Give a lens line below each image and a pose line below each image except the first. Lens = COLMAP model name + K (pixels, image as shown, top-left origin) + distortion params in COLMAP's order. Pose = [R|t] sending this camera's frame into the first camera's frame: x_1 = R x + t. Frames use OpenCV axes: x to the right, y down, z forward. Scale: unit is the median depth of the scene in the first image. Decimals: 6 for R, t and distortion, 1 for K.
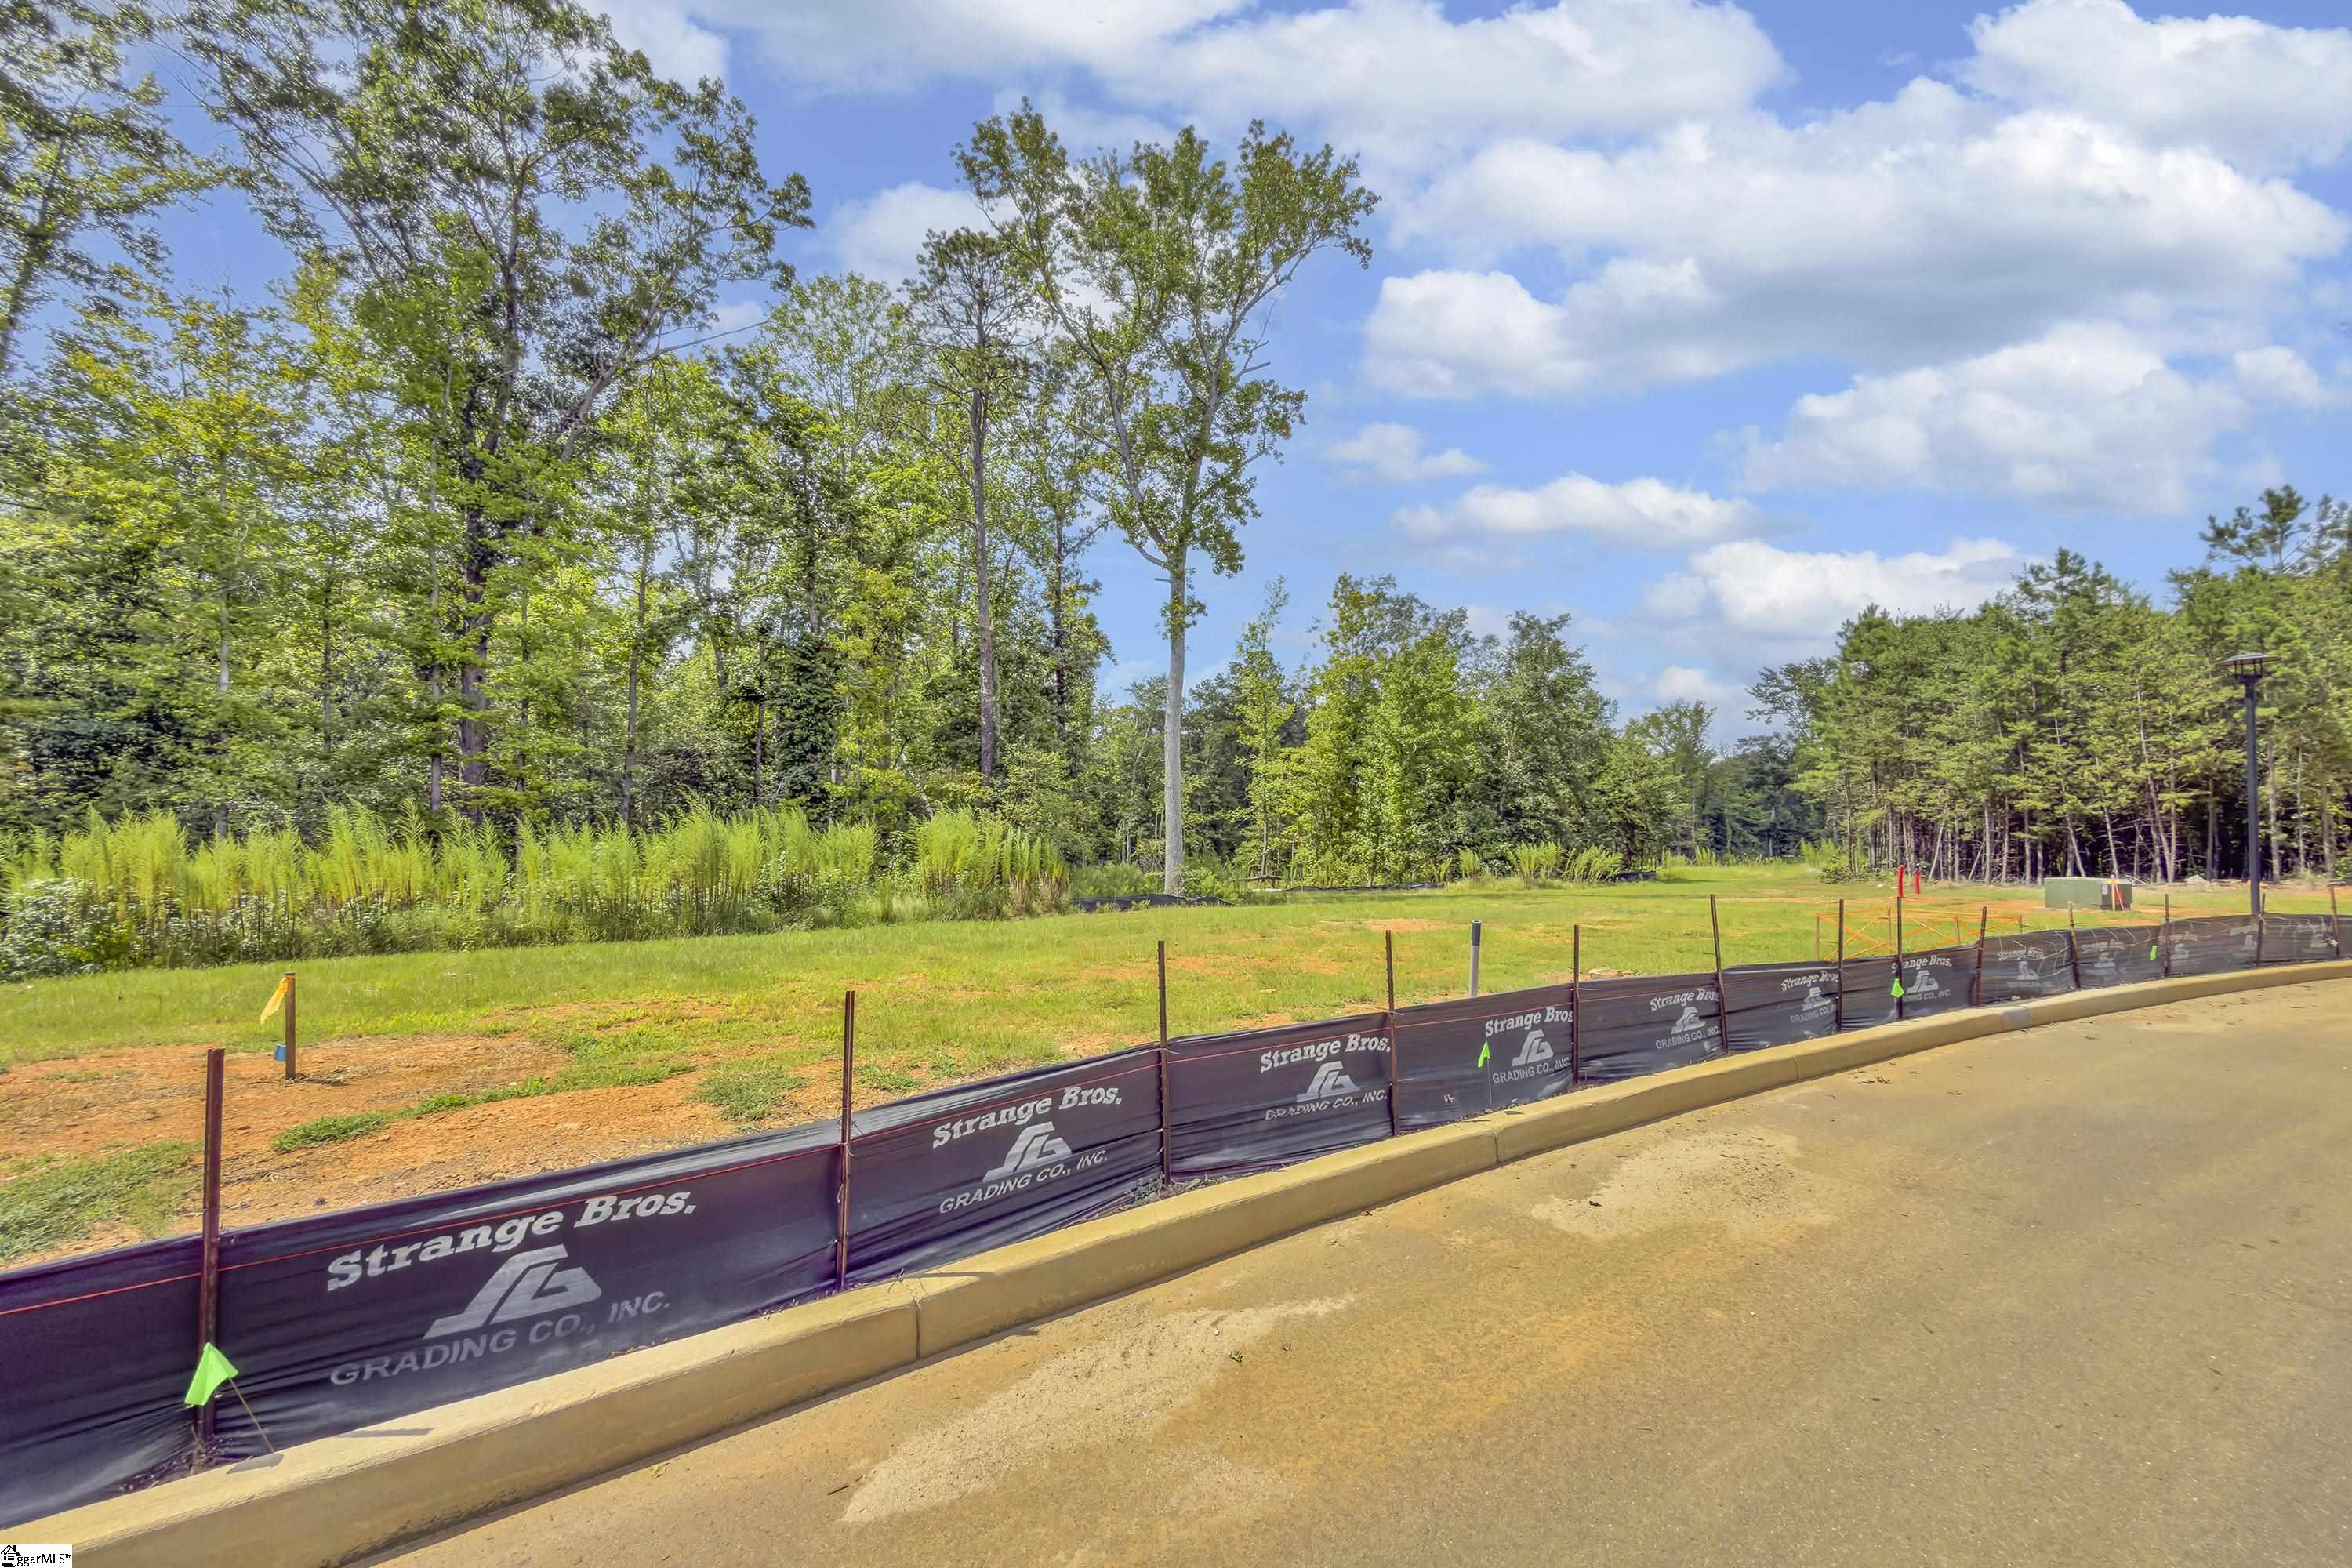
lens RADIAL K [[918.0, 0, 1183.5], [0, 918.0, 796.6], [0, 0, 1]] dist [0.002871, -0.000157]
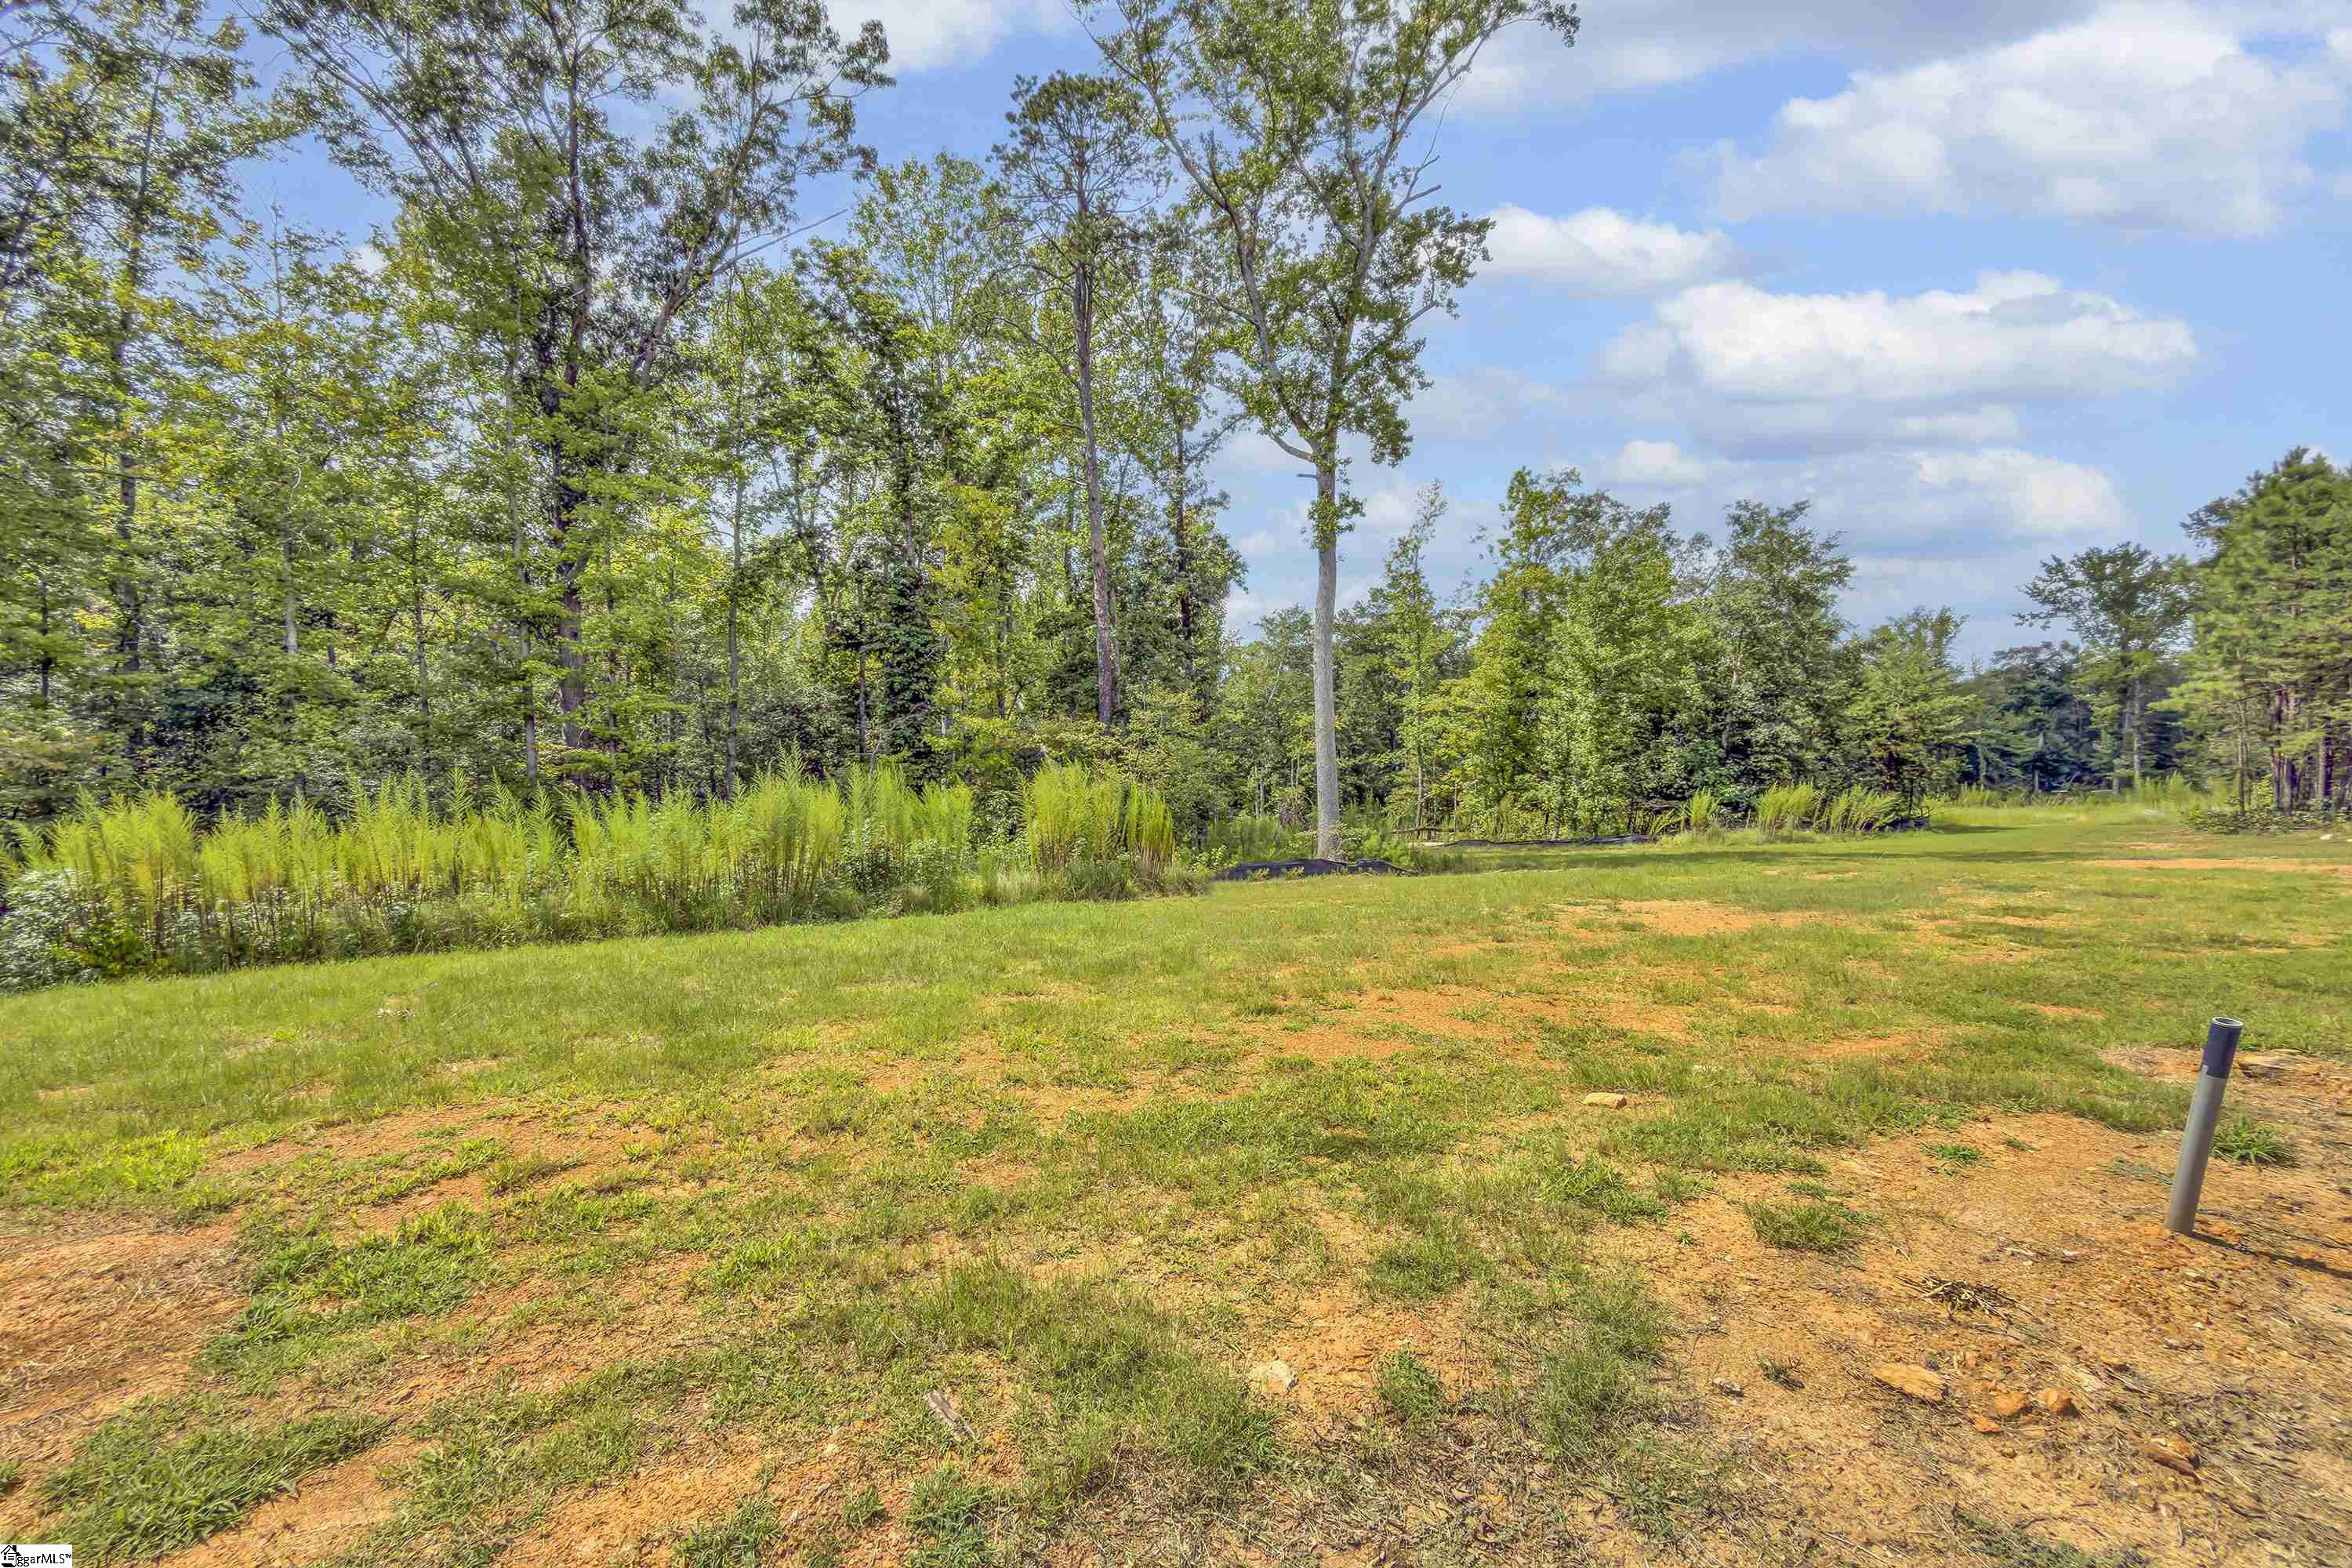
lens RADIAL K [[918.0, 0, 1183.5], [0, 918.0, 796.6], [0, 0, 1]] dist [0.002871, -0.000157]
pose [[0.990666, -0.018900, -0.134997, -0.023983], [0.027072, 0.997893, 0.058957, -0.001582], [0.133598, -0.062062, 0.989090, 0.135132]]
